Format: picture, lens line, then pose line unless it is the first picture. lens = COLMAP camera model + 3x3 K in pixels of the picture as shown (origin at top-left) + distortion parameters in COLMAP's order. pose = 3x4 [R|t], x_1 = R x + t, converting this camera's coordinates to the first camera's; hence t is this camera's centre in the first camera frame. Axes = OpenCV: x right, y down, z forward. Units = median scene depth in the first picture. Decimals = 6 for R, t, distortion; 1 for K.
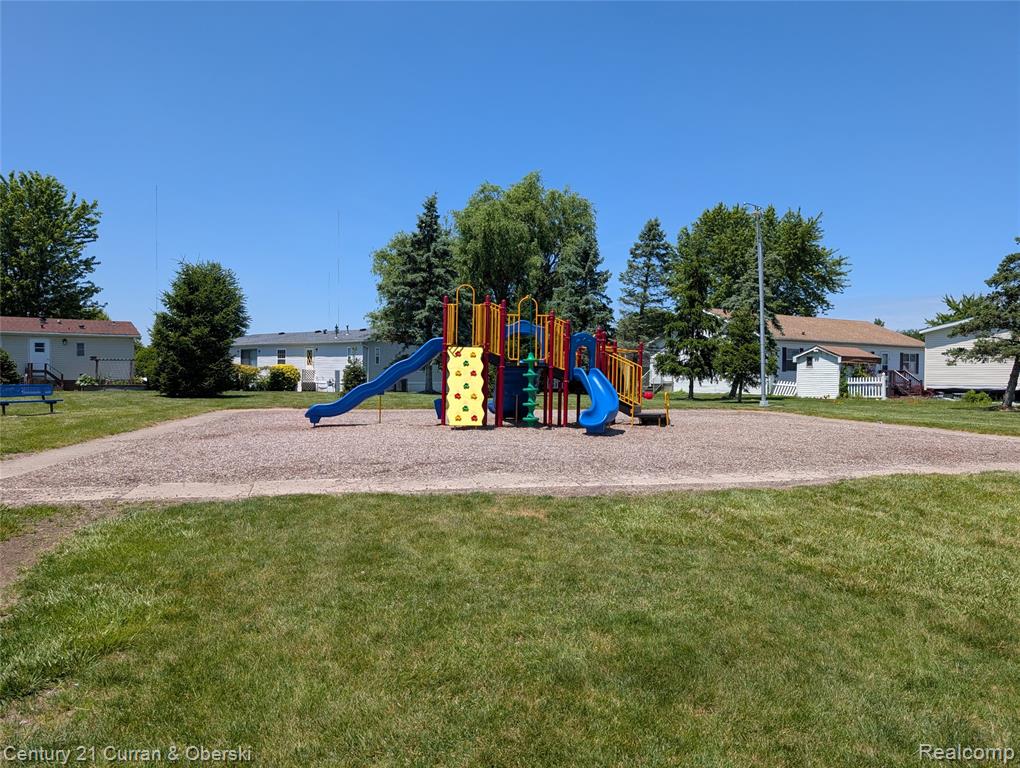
lens RADIAL K [[780.8, 0, 510.0], [0, 780.8, 384.0], [0, 0, 1]] dist [0.005707, 0.001128]
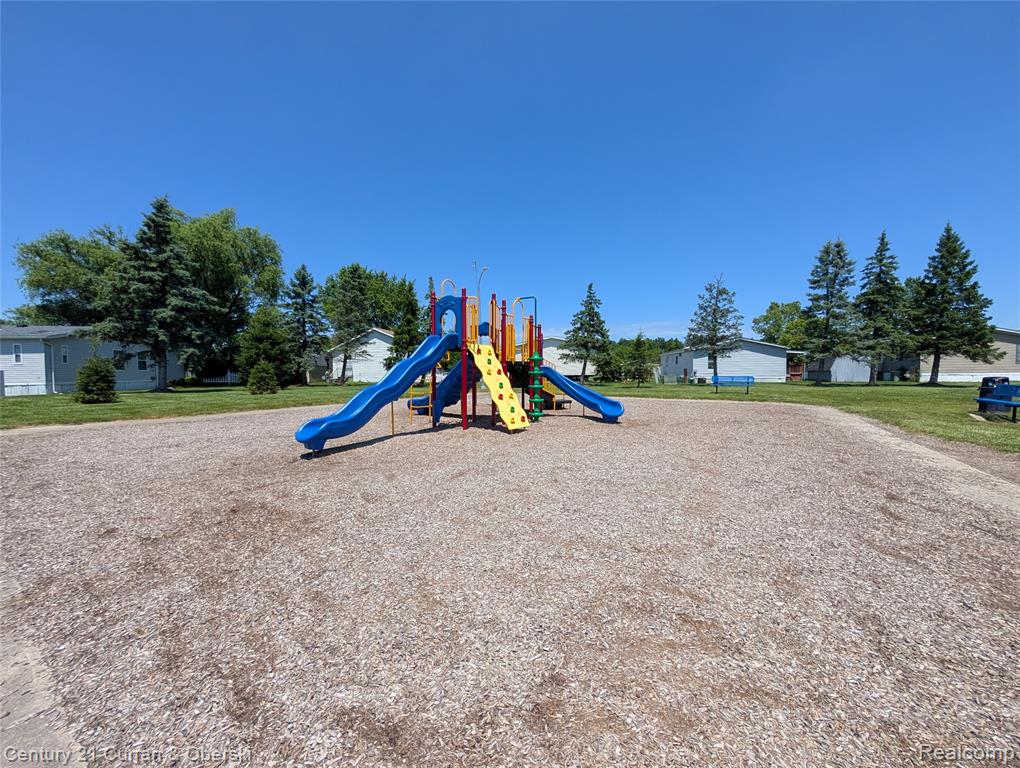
lens RADIAL K [[390.4, 0, 509.3], [0, 390.4, 385.2], [0, 0, 1]] dist [-0.000001, 0.000233]
pose [[0.658428, -0.041263, 0.751512, -0.201446], [0.018522, 0.999082, 0.038629, -0.007736], [-0.752416, -0.011515, 0.658588, 0.331791]]
